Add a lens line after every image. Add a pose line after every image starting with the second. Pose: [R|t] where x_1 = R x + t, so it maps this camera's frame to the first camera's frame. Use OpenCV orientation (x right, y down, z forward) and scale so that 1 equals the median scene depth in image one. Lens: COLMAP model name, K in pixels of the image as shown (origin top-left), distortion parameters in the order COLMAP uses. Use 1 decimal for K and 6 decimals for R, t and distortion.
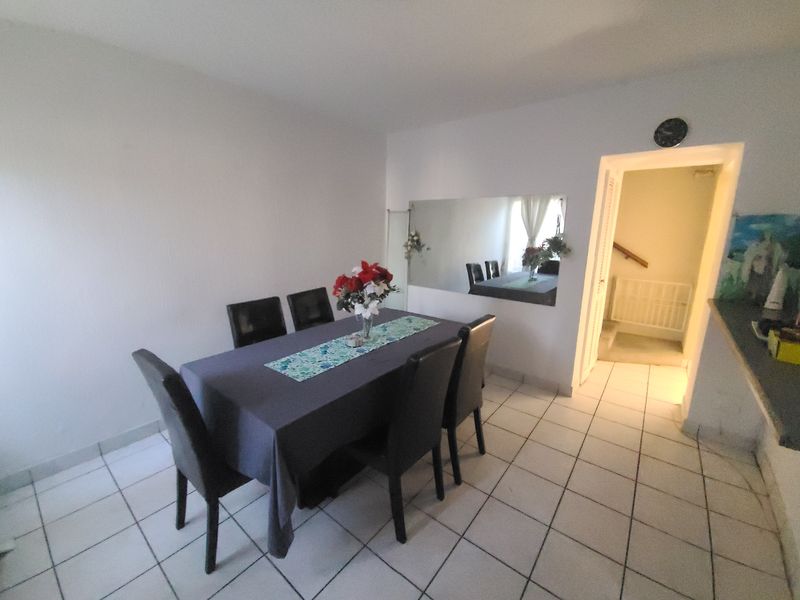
lens RADIAL K [[356.2, 0, 406.3], [0, 356.2, 307.6], [0, 0, 1]] dist [0.002407, 0.000055]
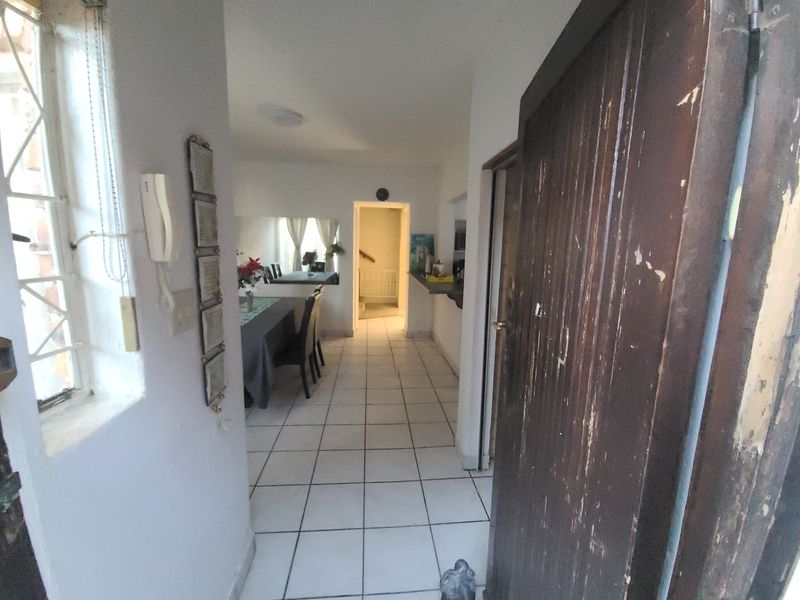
lens RADIAL K [[356.2, 0, 406.3], [0, 356.2, 307.6], [0, 0, 1]] dist [0.002407, 0.000055]
pose [[0.744101, -0.119667, 0.657262, -0.492019], [0.138795, 0.990051, 0.023125, 0.114277], [-0.653490, 0.074017, 0.753307, -0.498910]]
